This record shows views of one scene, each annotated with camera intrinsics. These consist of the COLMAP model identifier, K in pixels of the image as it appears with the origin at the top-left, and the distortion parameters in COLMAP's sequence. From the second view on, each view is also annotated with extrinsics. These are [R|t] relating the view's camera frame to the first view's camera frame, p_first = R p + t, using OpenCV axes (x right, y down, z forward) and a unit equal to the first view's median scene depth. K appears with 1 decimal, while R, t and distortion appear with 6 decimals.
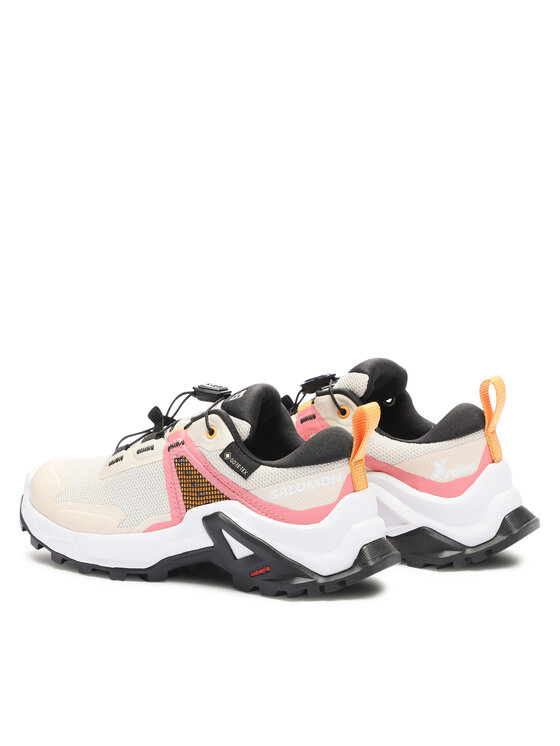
lens RADIAL K [[2198.2, 0, 279.5], [0, 2198.2, 371.7], [0, 0, 1]] dist [0.529832, 0.000000]
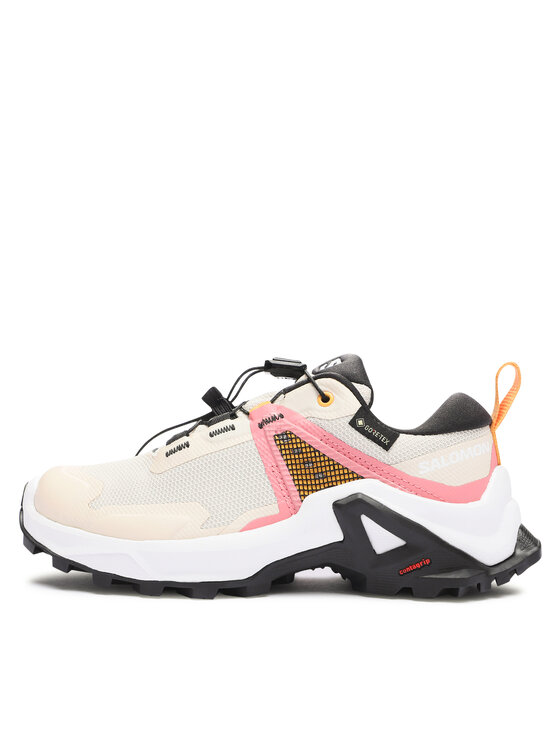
lens RADIAL K [[936.2, 0, 281.5], [0, 936.2, 375.0], [0, 0, 1]] dist [0.048162, 0.000000]
pose [[0.888386, 0.040923, 0.457270, -0.202292], [0.057946, 0.978059, -0.200108, 0.086571], [-0.455426, 0.204270, 0.866522, 0.709452]]
